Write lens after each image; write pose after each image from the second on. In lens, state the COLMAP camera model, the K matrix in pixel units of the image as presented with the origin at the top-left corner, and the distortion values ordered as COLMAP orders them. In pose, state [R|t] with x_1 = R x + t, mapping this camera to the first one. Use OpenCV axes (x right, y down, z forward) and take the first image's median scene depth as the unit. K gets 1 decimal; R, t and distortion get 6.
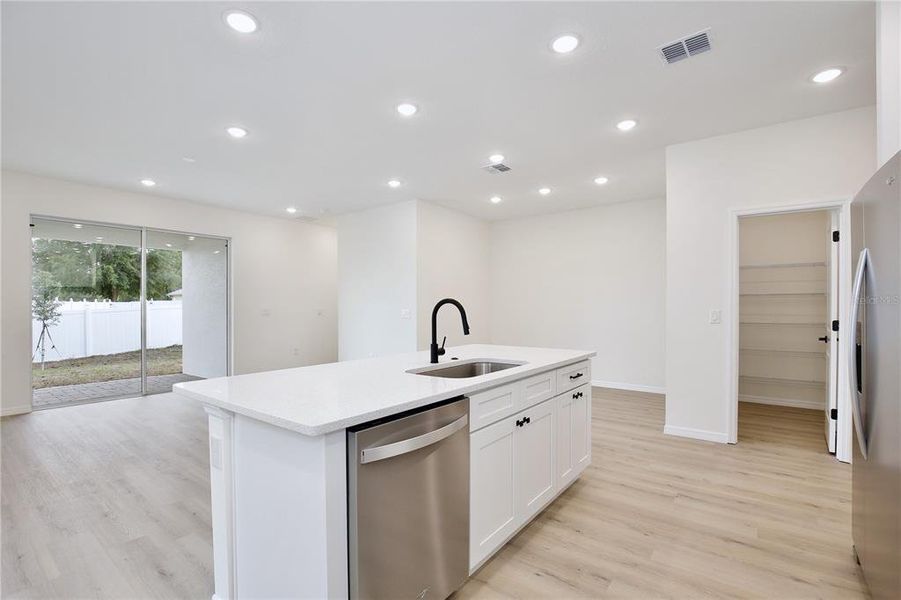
lens RADIAL K [[407.5, 0, 463.7], [0, 407.5, 313.0], [0, 0, 1]] dist [0.000036, 0.000064]
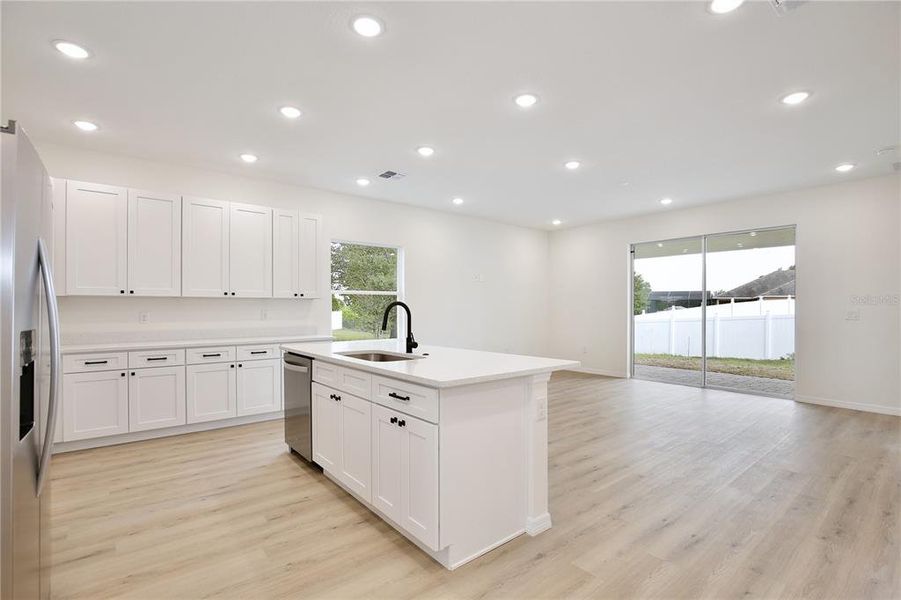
lens RADIAL K [[417.2, 0, 450.5], [0, 417.2, 300.0], [0, 0, 1]] dist [-0.002950, -0.000393]
pose [[-0.245691, -0.016711, -0.969204, 1.177667], [-0.009005, 0.999848, -0.014956, -0.023821], [0.969306, 0.005053, -0.245804, 1.466057]]
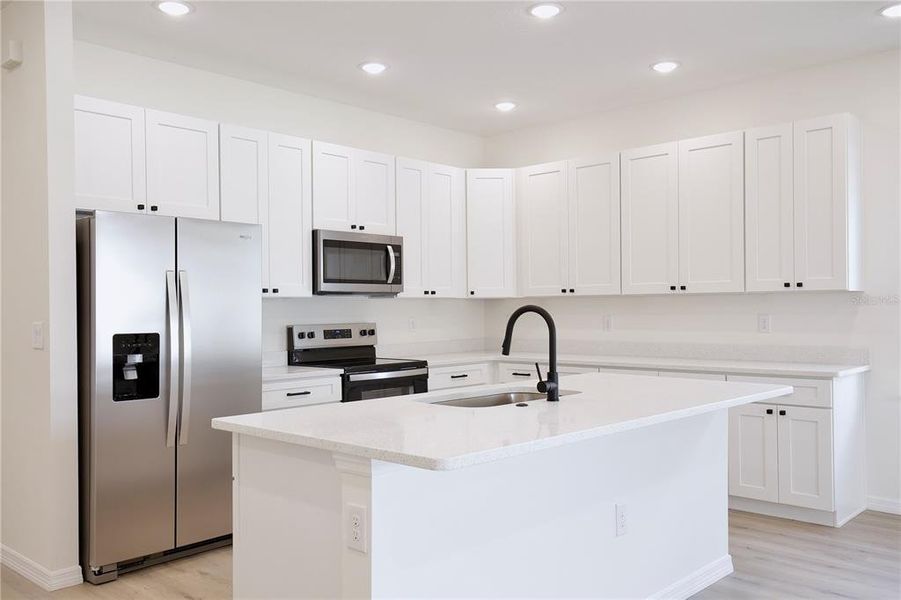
lens RADIAL K [[778.7, 0, 450.5], [0, 778.7, 300.0], [0, 0, 1]] dist [0.068358, 0.002534]
pose [[-0.995141, 0.012744, 0.097634, -0.063645], [0.012860, 0.999917, 0.000567, -0.048051], [-0.097619, 0.001820, -0.995222, 2.382518]]
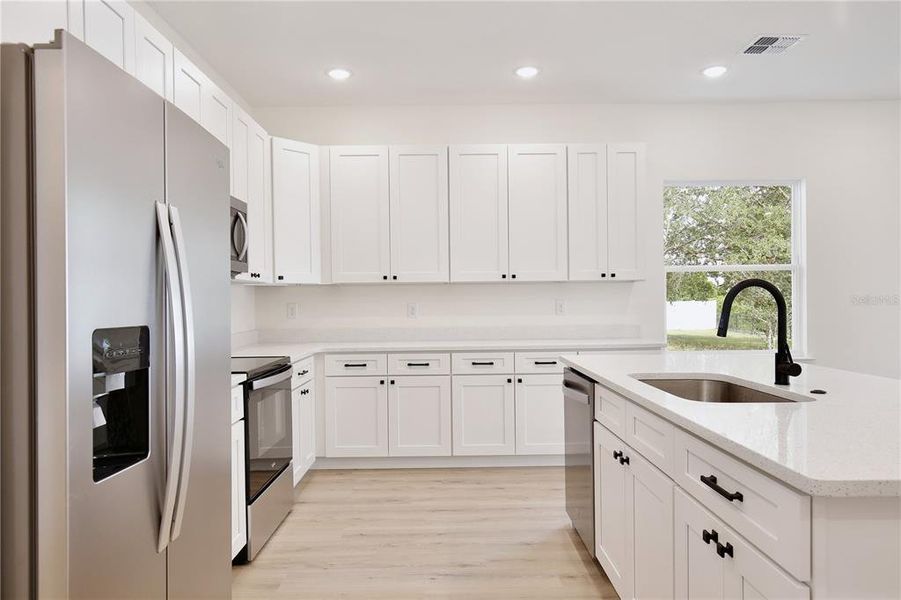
lens RADIAL K [[610.8, 0, 448.0], [0, 610.8, 304.1], [0, 0, 1]] dist [0.004814, 0.001556]
pose [[-0.794418, 0.015337, -0.607178, 0.899926], [0.006005, 0.999831, 0.017398, -0.018000], [0.607342, 0.010175, -0.794376, 1.447074]]
